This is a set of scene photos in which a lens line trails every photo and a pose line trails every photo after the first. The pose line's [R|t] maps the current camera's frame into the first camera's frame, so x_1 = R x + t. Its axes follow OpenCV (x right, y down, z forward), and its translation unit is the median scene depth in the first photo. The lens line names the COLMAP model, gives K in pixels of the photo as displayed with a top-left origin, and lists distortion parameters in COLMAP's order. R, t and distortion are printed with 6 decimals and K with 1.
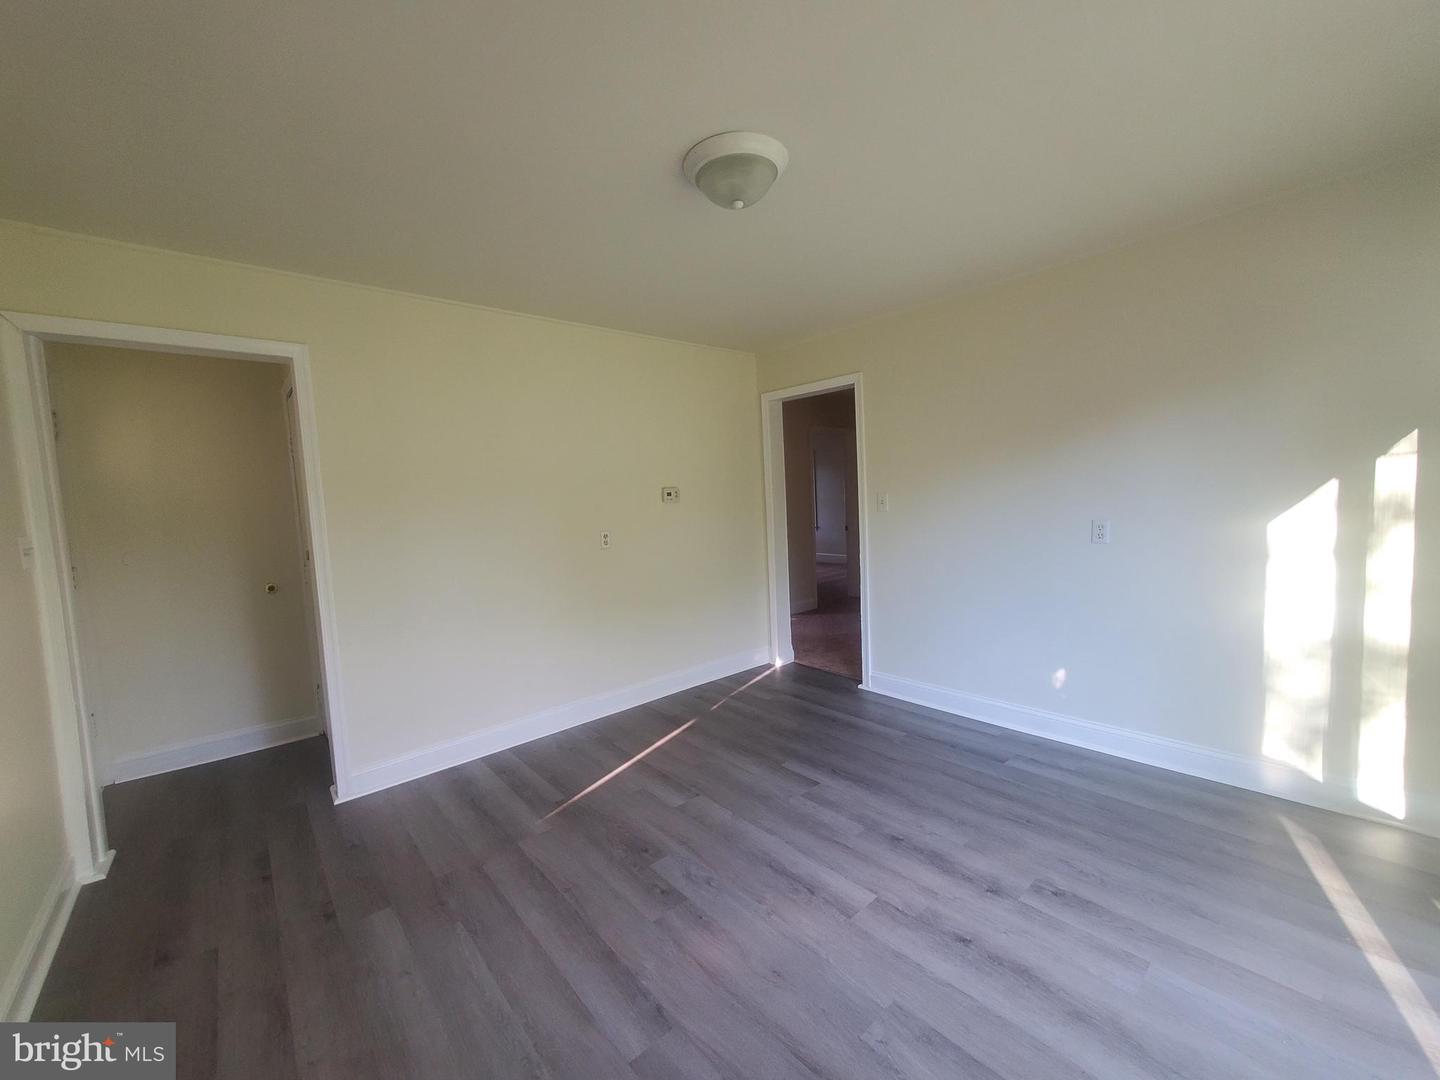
lens RADIAL K [[570.3, 0, 713.0], [0, 570.3, 536.5], [0, 0, 1]] dist [0.001128, -0.000671]
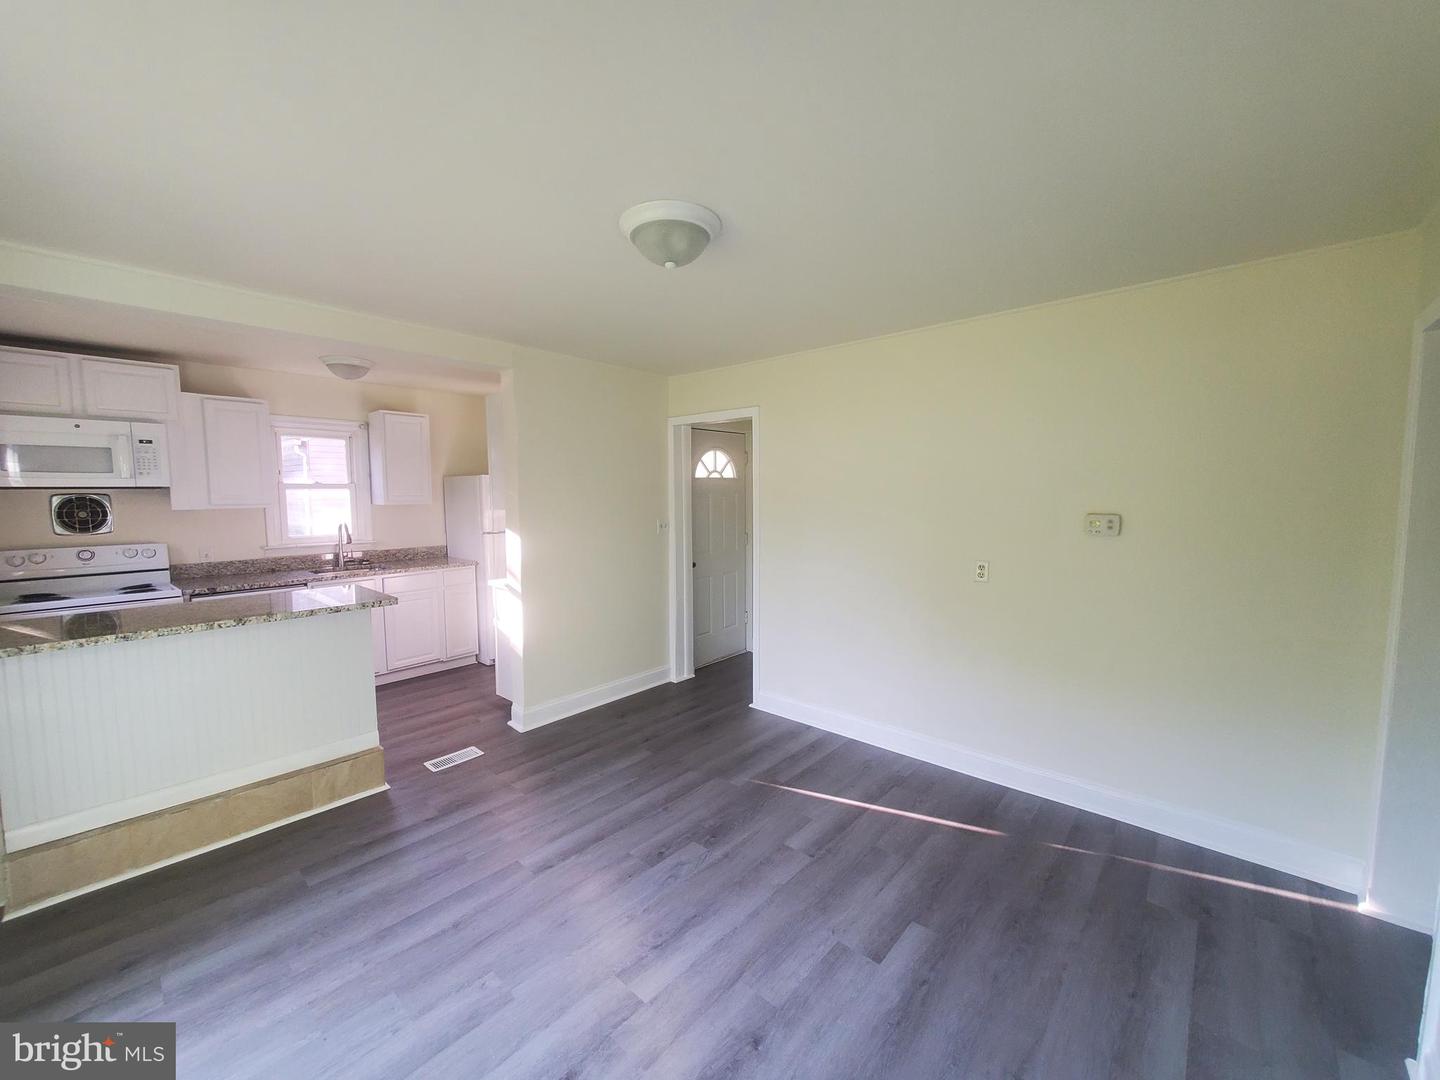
lens RADIAL K [[570.3, 0, 713.0], [0, 570.3, 536.5], [0, 0, 1]] dist [0.001128, -0.000671]
pose [[0.128203, 0.122338, -0.984173, 0.929954], [-0.071187, 0.990938, 0.113906, -0.179864], [0.989190, 0.055457, 0.135750, 0.795857]]
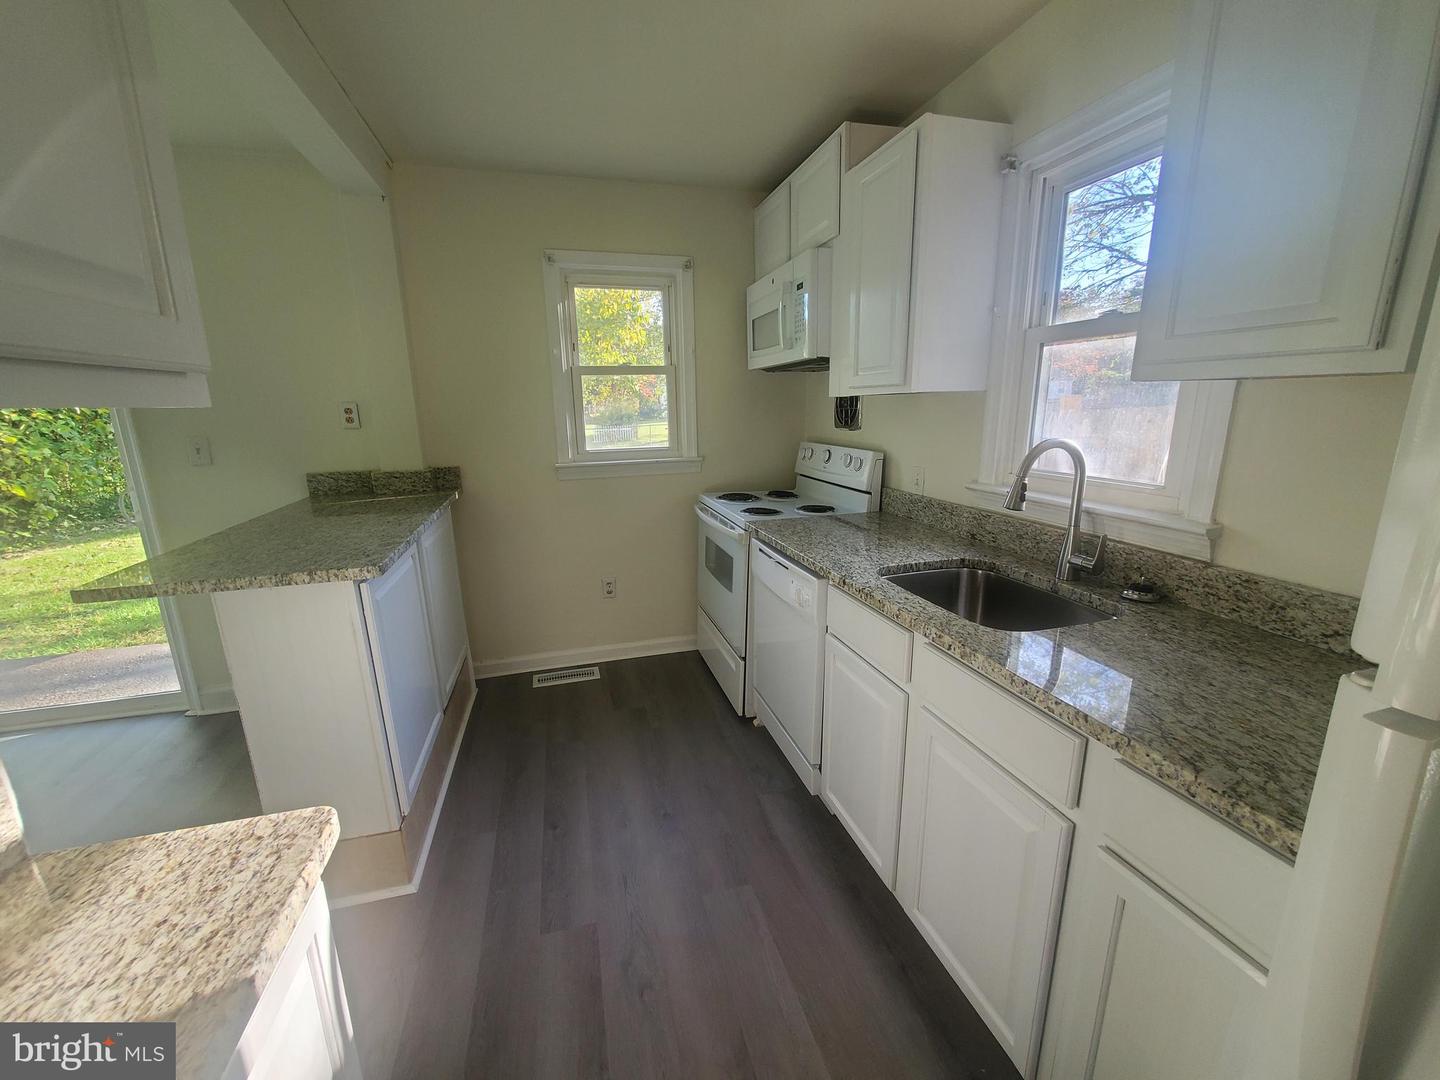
lens RADIAL K [[570.3, 0, 713.0], [0, 570.3, 536.5], [0, 0, 1]] dist [0.001128, -0.000671]
pose [[-0.899241, -0.037280, 0.435863, -1.215644], [0.090344, 0.959056, 0.268421, -0.004737], [-0.428024, 0.280753, -0.859054, 0.495358]]
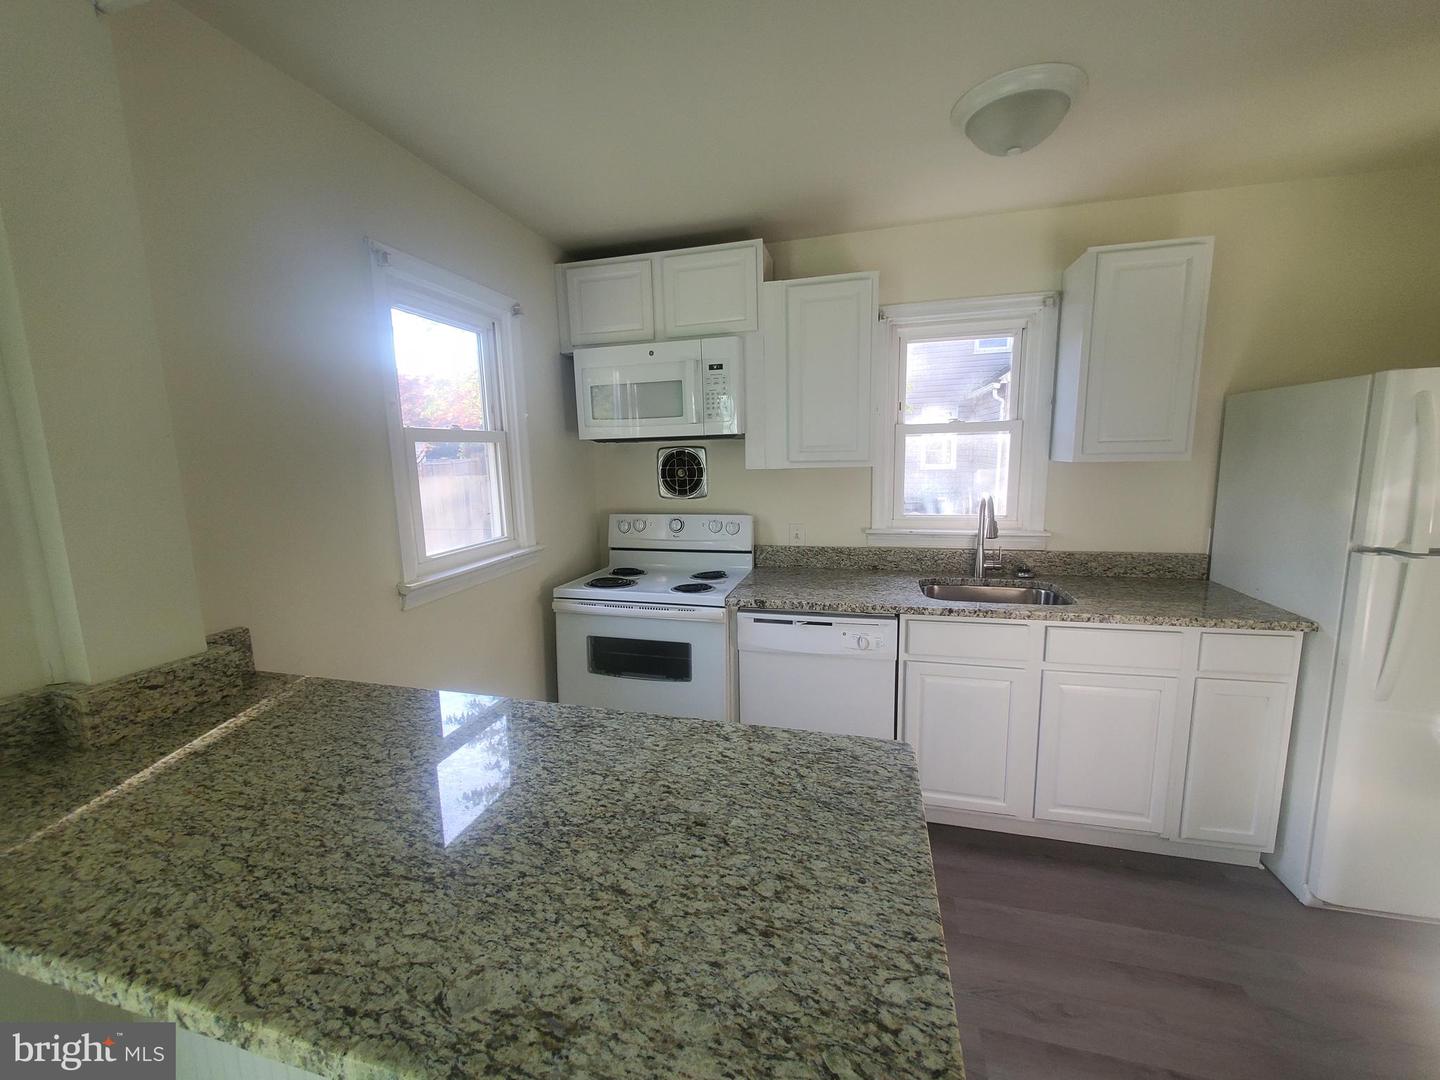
lens RADIAL K [[557.9, 0, 708.7], [0, 557.9, 540.7], [0, 0, 1]] dist [-0.000052, -0.000022]
pose [[-0.833072, 0.147650, -0.533096, -0.269150], [0.022494, 0.971964, 0.234050, -0.074947], [0.552708, 0.182989, -0.813037, 0.328869]]
